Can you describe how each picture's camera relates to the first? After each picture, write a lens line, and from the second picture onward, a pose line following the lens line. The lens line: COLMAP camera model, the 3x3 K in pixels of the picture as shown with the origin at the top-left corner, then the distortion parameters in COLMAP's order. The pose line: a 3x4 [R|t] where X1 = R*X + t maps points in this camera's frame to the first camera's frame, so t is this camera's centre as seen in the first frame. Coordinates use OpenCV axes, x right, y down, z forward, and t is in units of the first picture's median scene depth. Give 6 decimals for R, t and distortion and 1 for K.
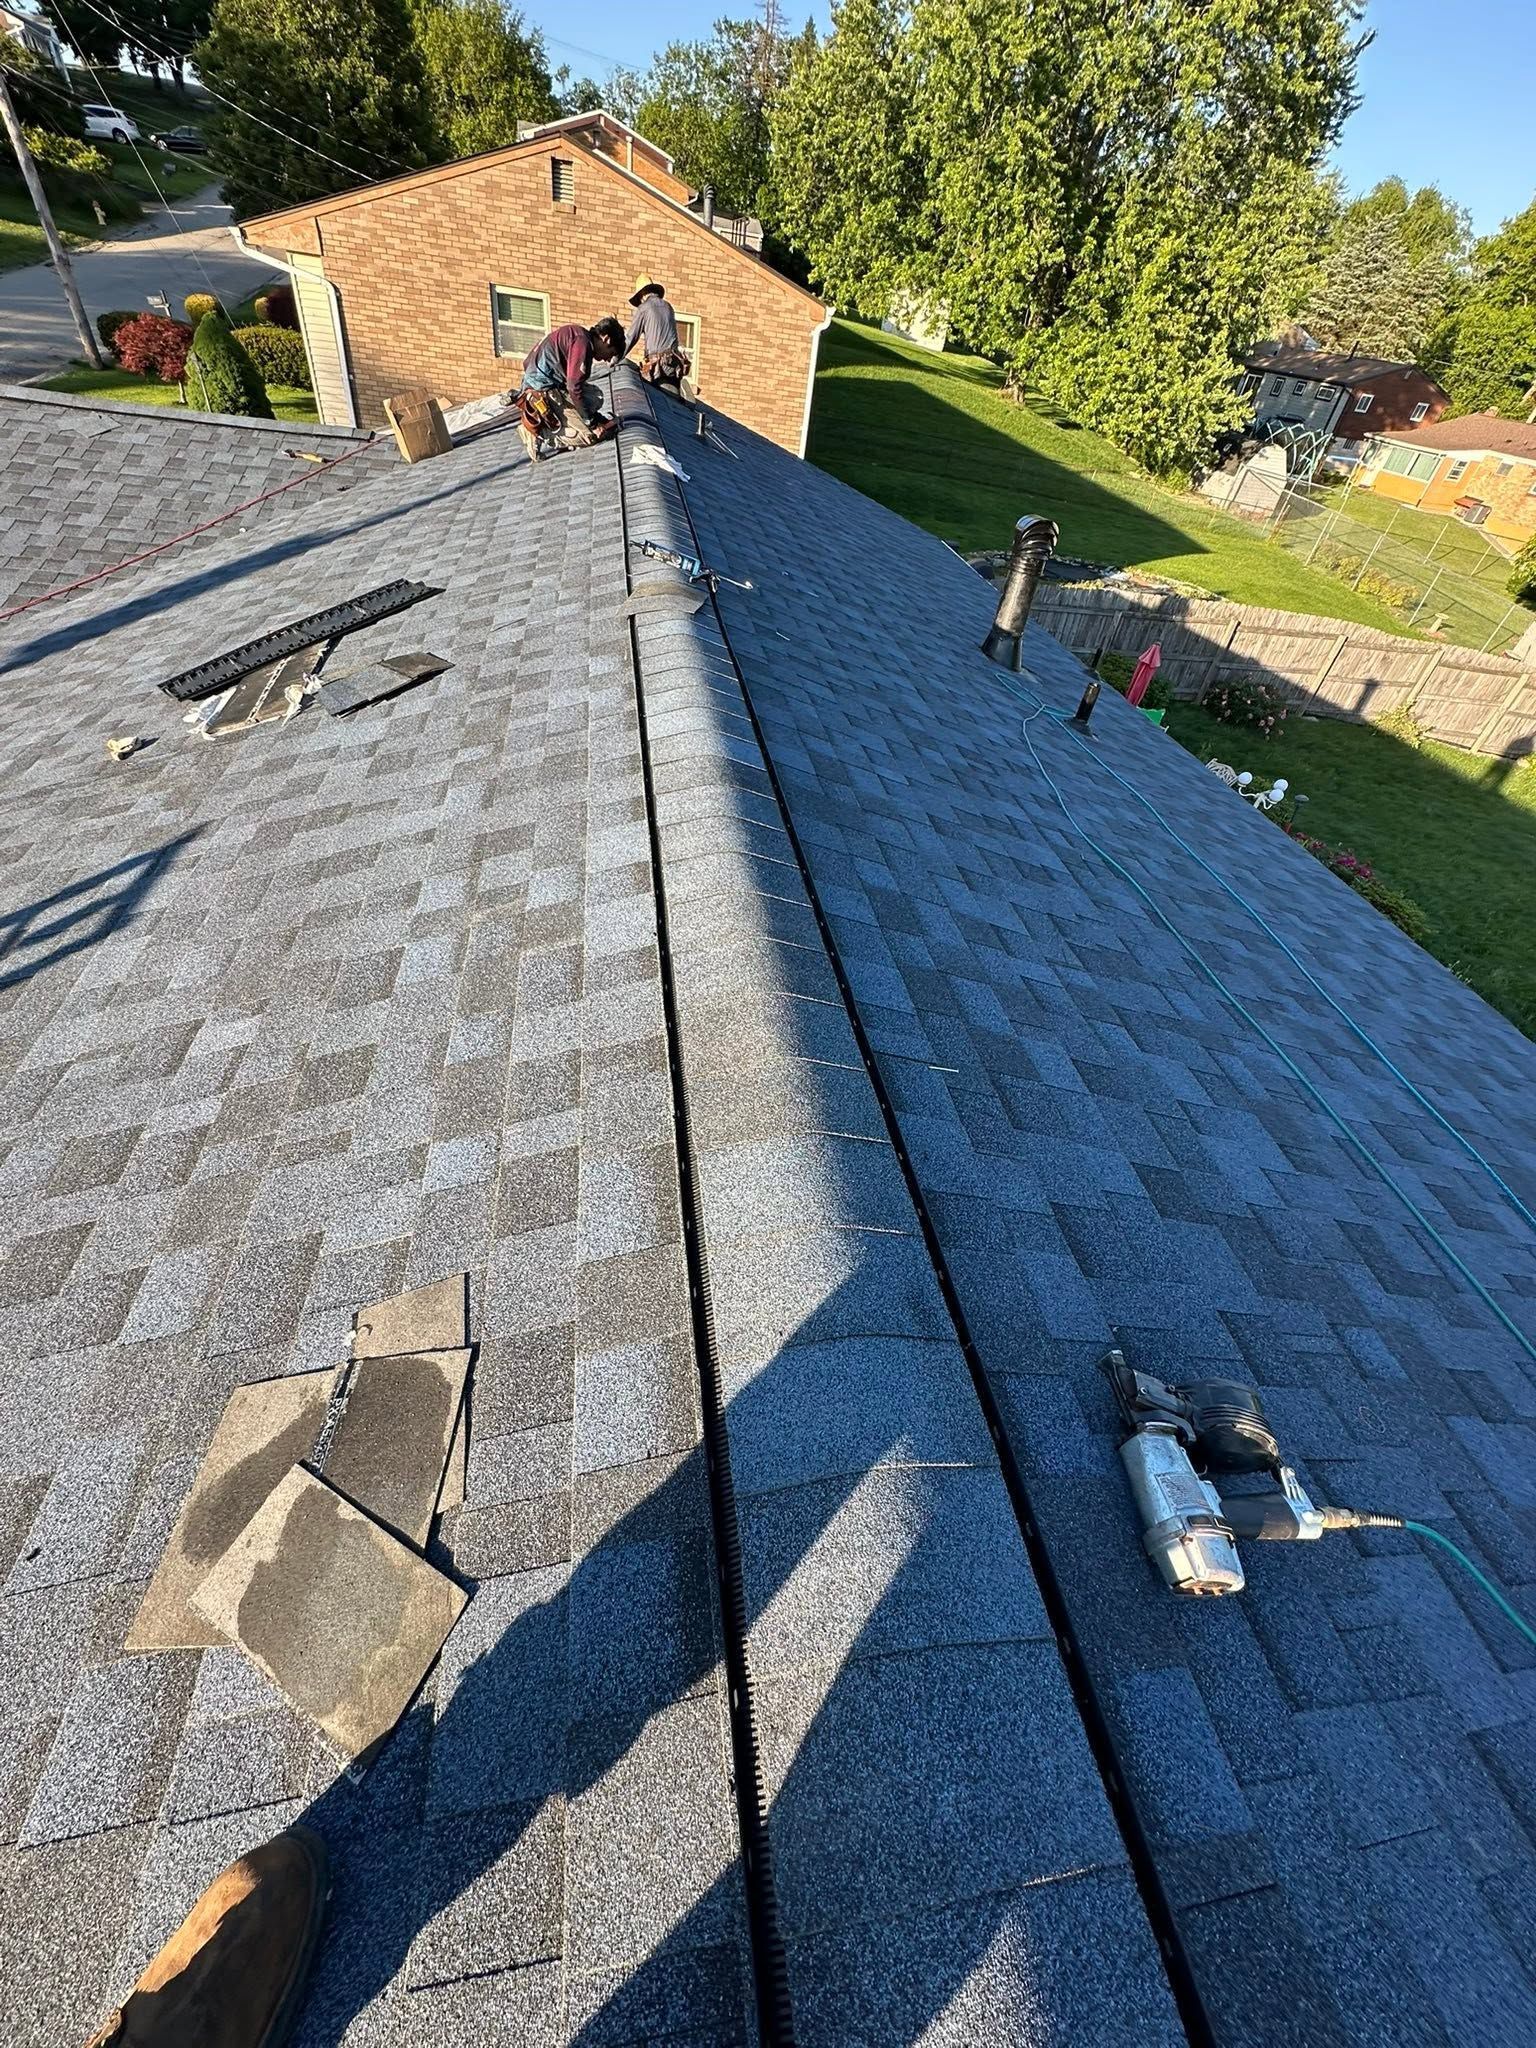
lens RADIAL K [[813.6, 0, 768.0], [0, 813.6, 1024.0], [0, 0, 1]] dist [0.000968, -0.000010]
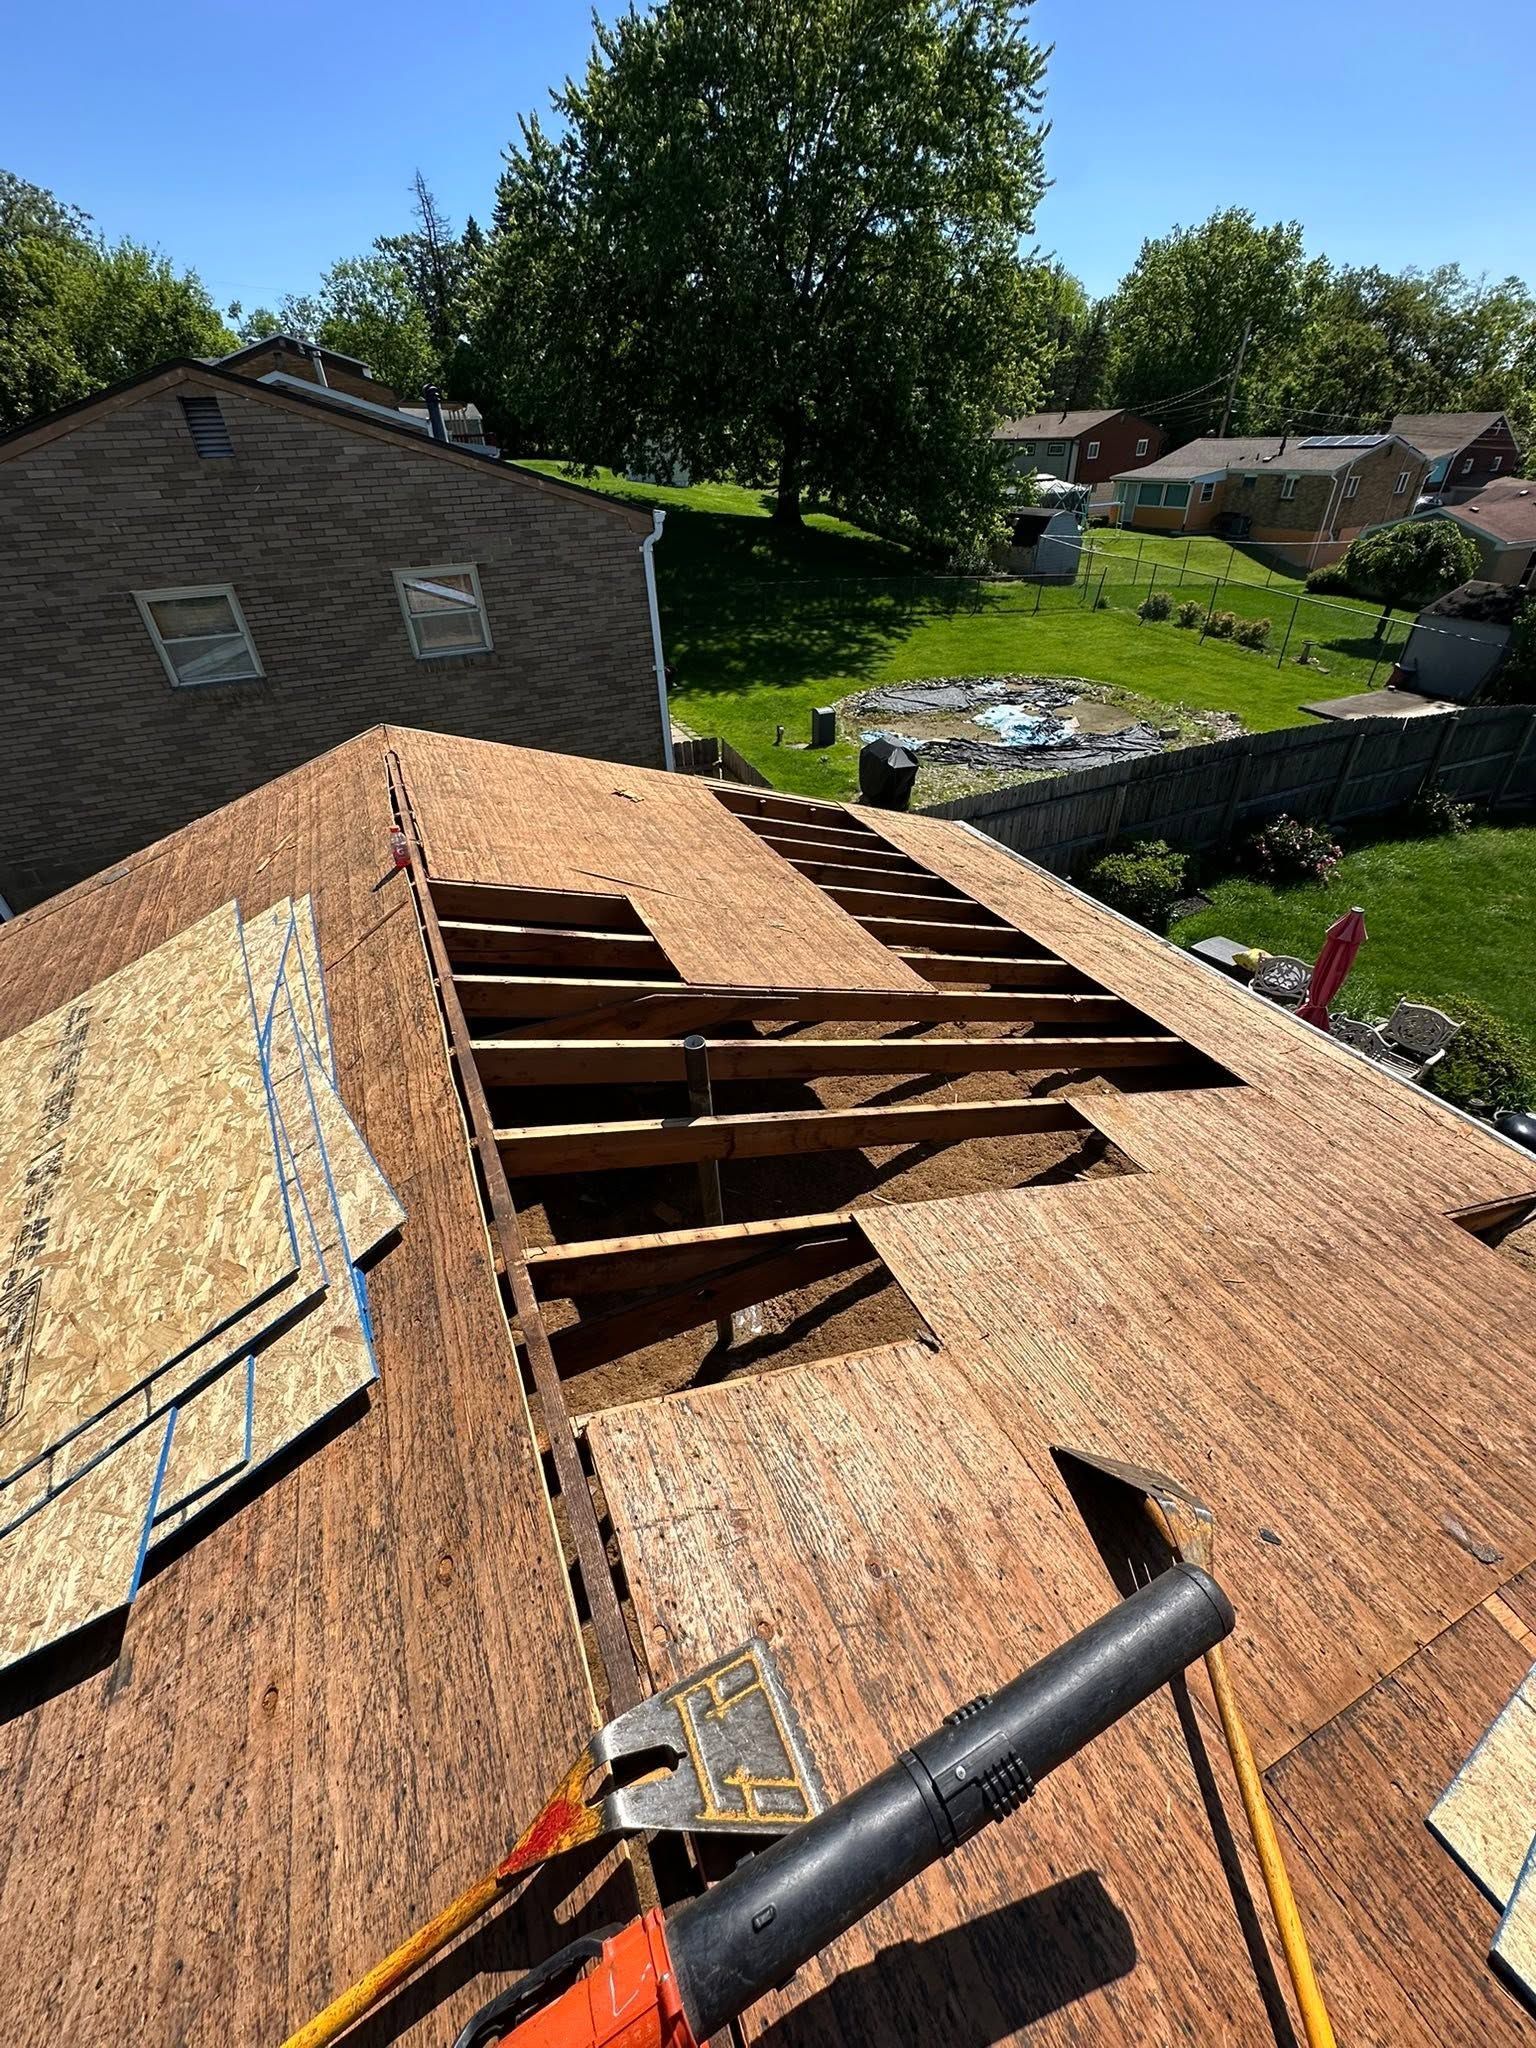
lens RADIAL K [[813.6, 0, 768.0], [0, 813.6, 1024.0], [0, 0, 1]] dist [0.000968, -0.000010]
pose [[0.949510, -0.286855, 0.127060, -0.018726], [0.298431, 0.950755, -0.083693, -0.147479], [-0.096795, 0.117386, 0.988358, 0.138787]]
